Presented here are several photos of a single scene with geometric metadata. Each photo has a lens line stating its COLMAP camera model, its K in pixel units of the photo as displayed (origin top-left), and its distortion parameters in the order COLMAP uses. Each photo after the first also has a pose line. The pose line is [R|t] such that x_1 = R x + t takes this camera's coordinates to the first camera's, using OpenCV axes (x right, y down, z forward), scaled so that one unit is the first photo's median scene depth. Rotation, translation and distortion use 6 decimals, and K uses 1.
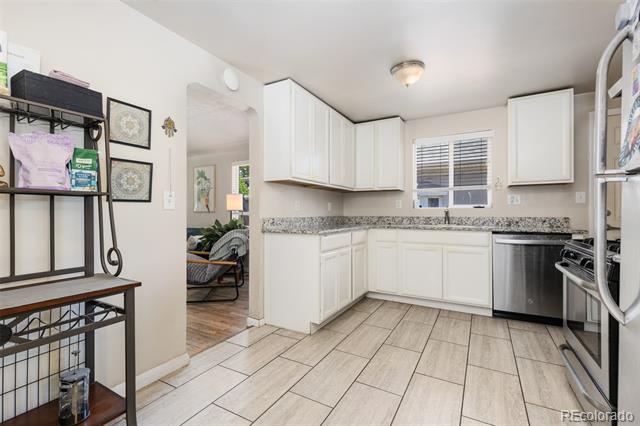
lens RADIAL K [[288.9, 0, 315.9], [0, 288.9, 212.6], [0, 0, 1]] dist [0.002521, 0.000127]
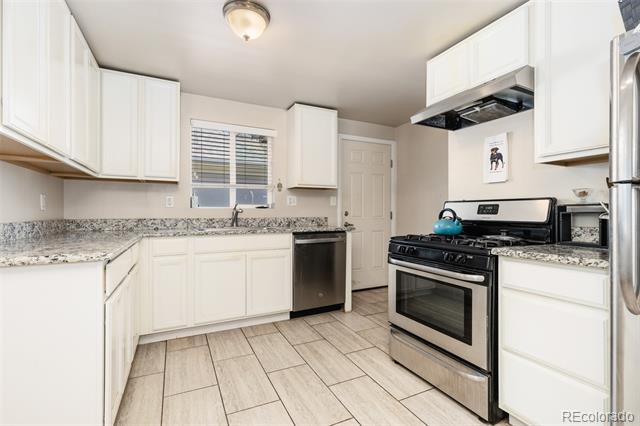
lens RADIAL K [[288.9, 0, 315.9], [0, 288.9, 212.6], [0, 0, 1]] dist [0.002521, 0.000127]
pose [[0.560076, 0.001793, 0.828439, -0.137923], [-0.001133, 0.999998, -0.001397, -0.001016], [-0.828440, -0.000156, 0.560077, 0.336119]]
